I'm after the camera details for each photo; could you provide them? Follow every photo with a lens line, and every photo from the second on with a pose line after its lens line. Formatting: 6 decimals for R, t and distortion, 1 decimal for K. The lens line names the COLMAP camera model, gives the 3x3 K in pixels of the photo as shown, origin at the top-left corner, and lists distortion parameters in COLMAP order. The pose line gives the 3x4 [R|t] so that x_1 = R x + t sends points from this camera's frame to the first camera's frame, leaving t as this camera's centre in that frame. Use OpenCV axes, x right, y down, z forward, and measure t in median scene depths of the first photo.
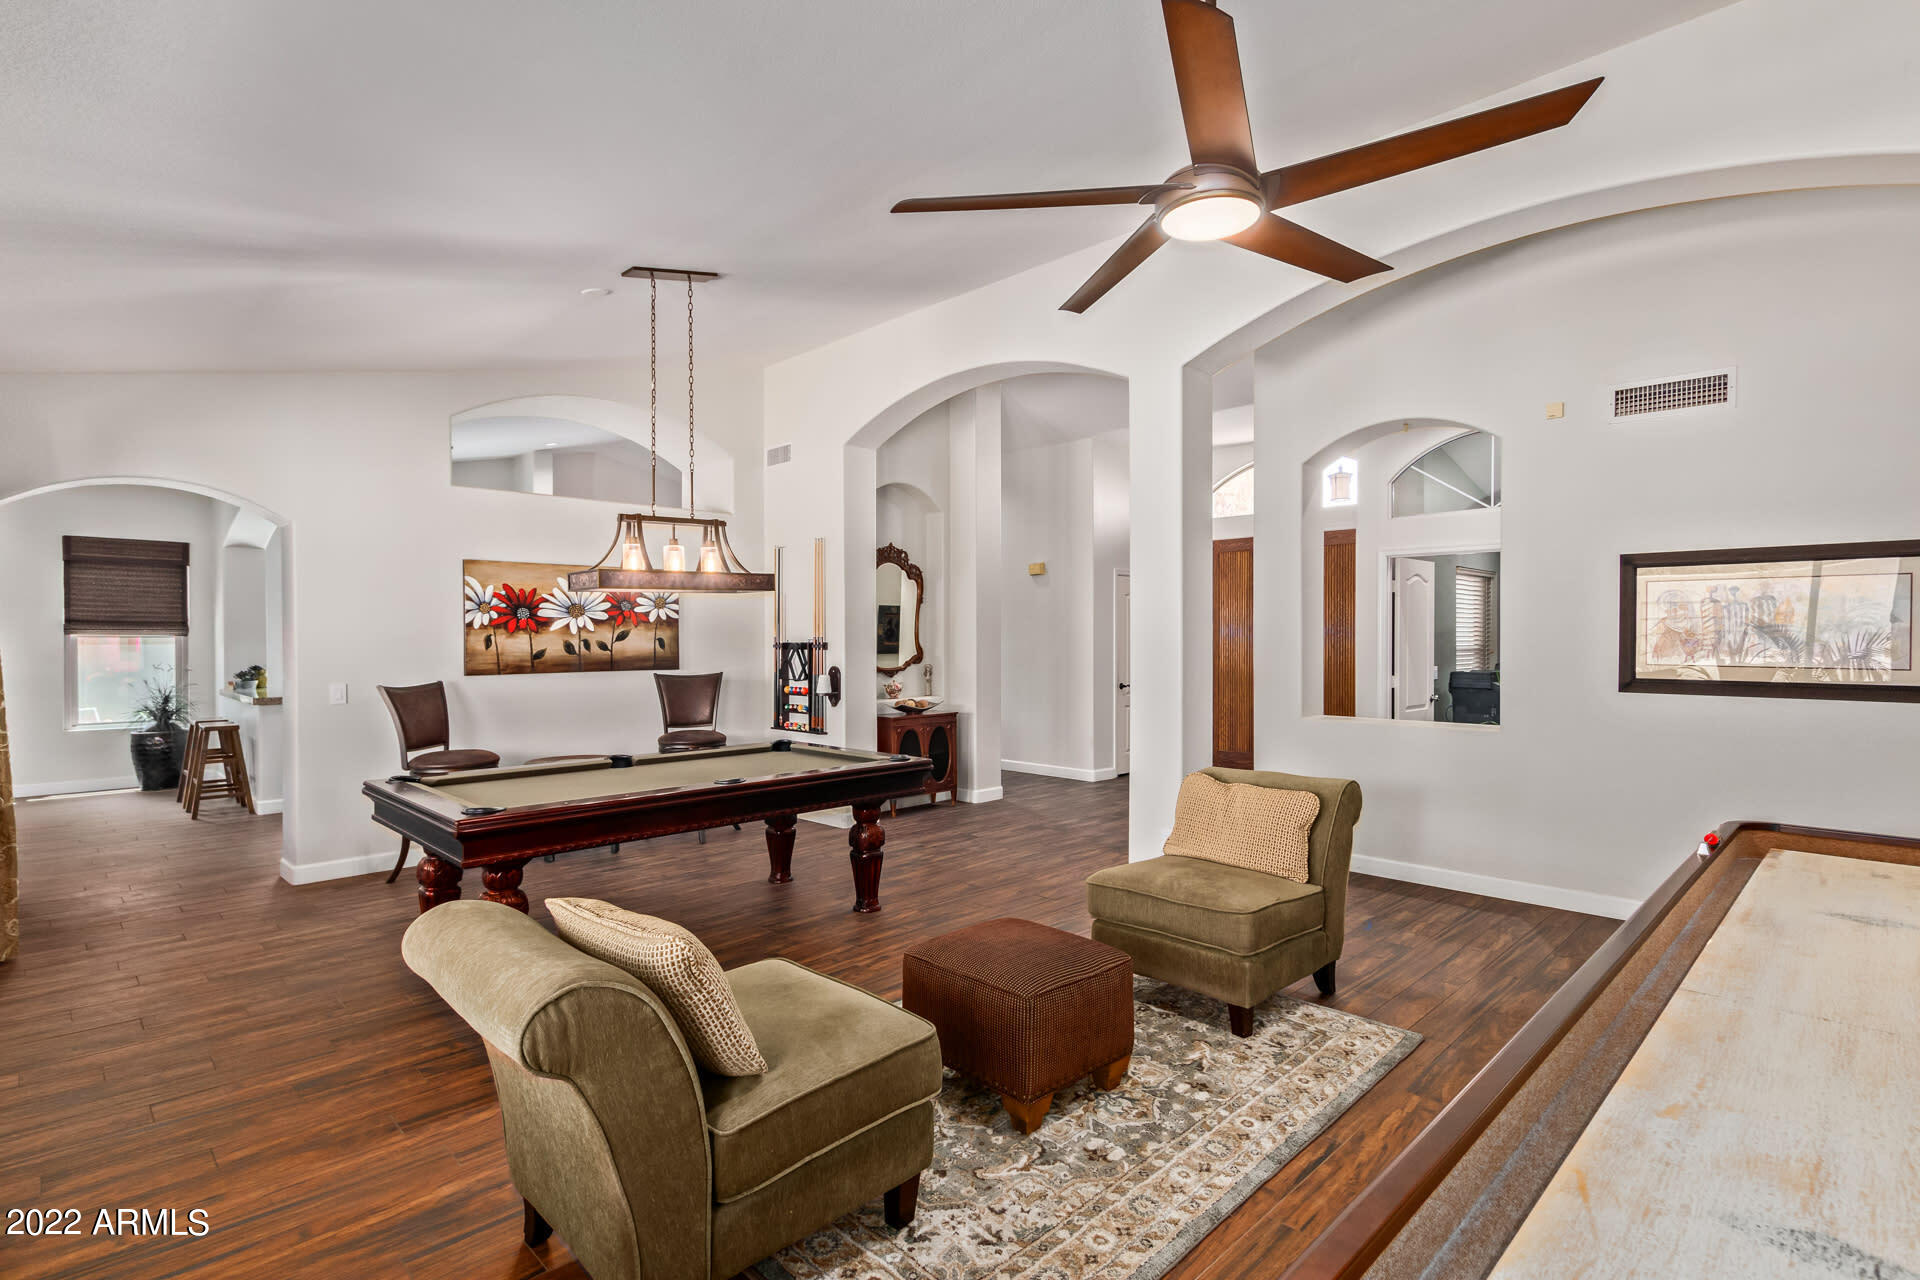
lens RADIAL K [[932.2, 0, 959.6], [0, 932.2, 641.3], [0, 0, 1]] dist [0.008431, -0.000496]
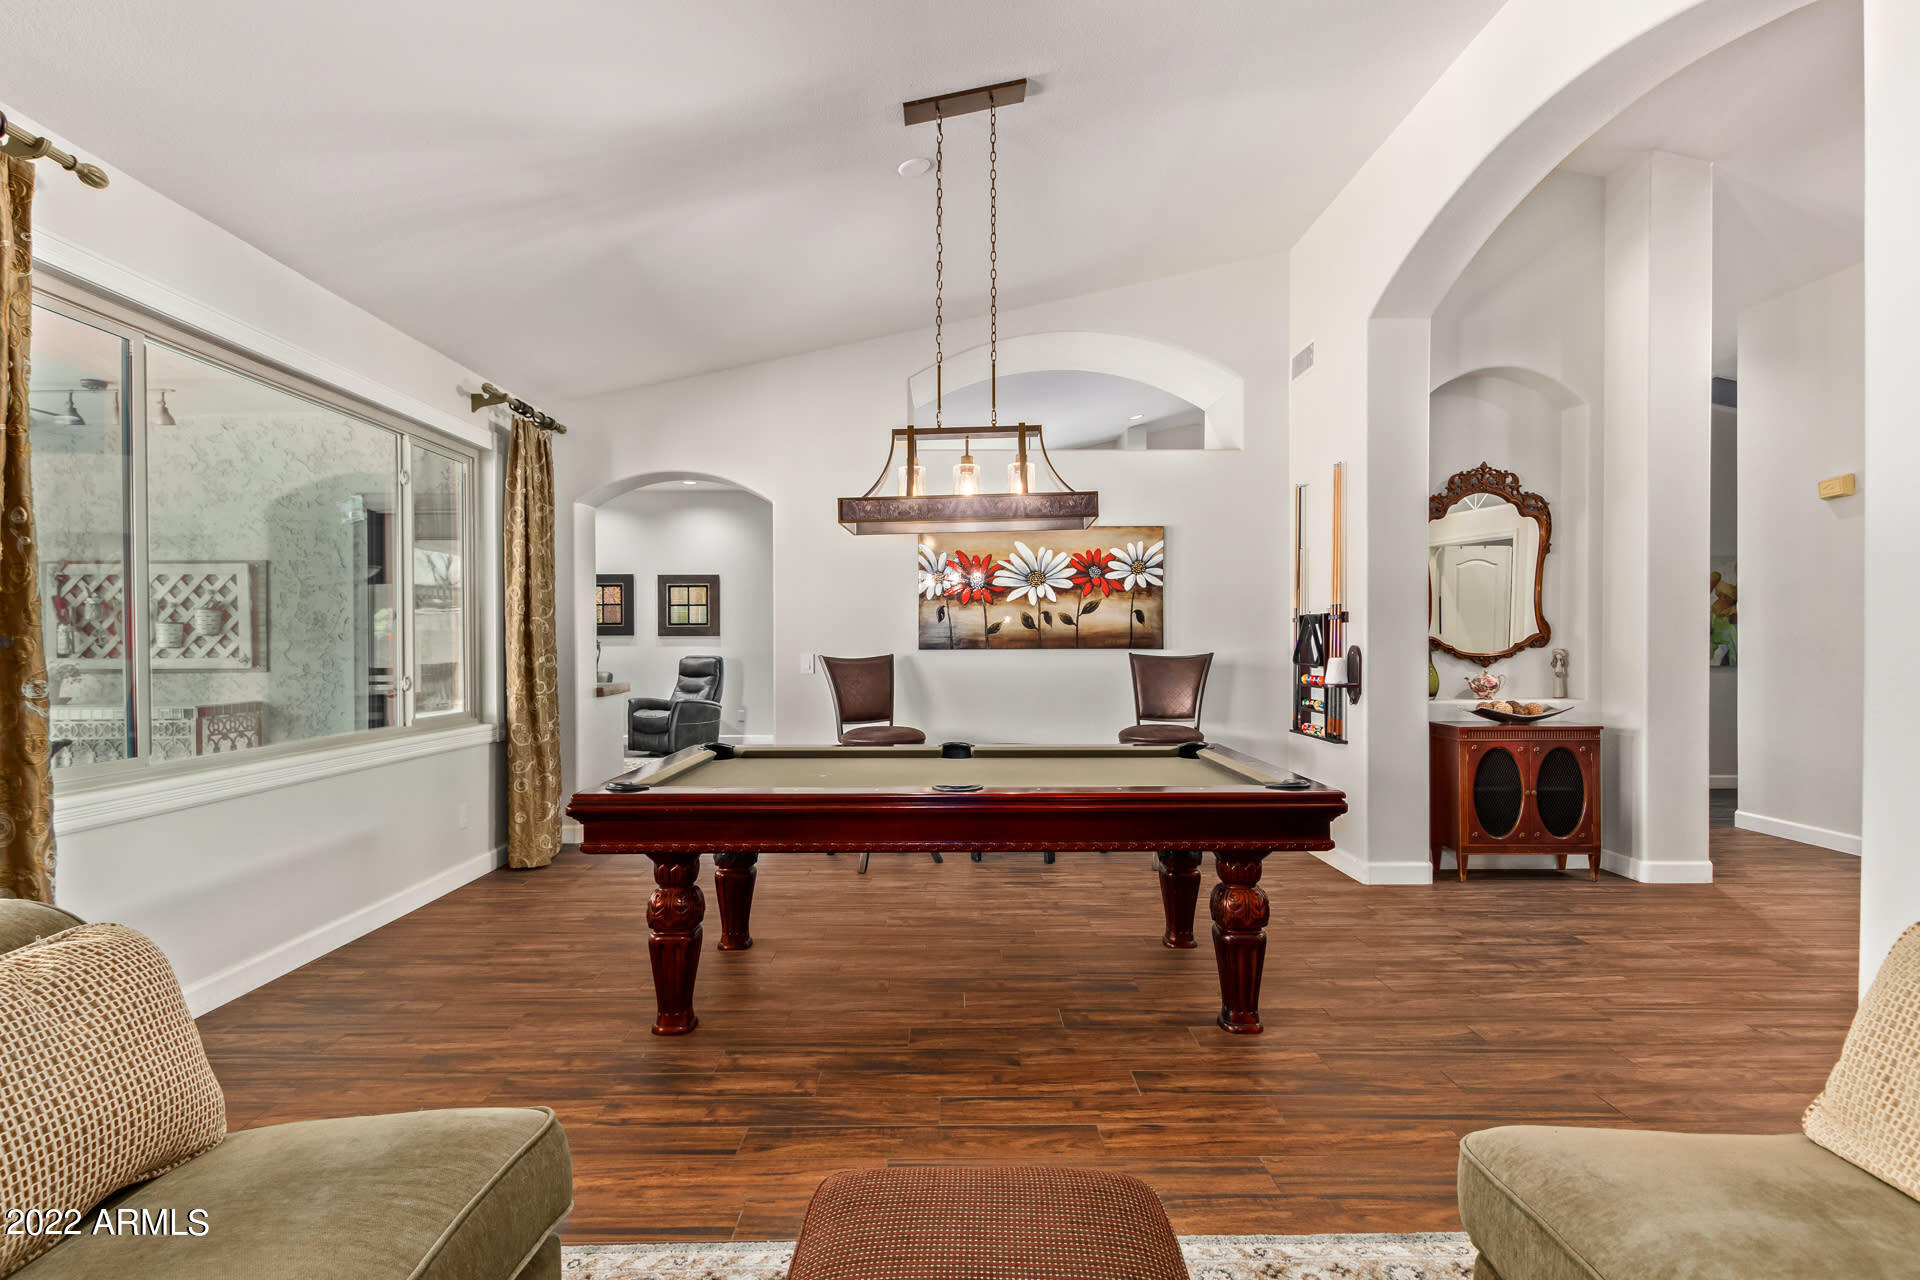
lens RADIAL K [[932.2, 0, 957.5], [0, 932.2, 639.7], [0, 0, 1]] dist [0.008431, -0.000496]
pose [[0.713774, -0.000678, -0.700376, 0.143733], [-0.003551, 0.999983, -0.004587, 0.027676], [0.700367, 0.005761, 0.713760, 0.315103]]
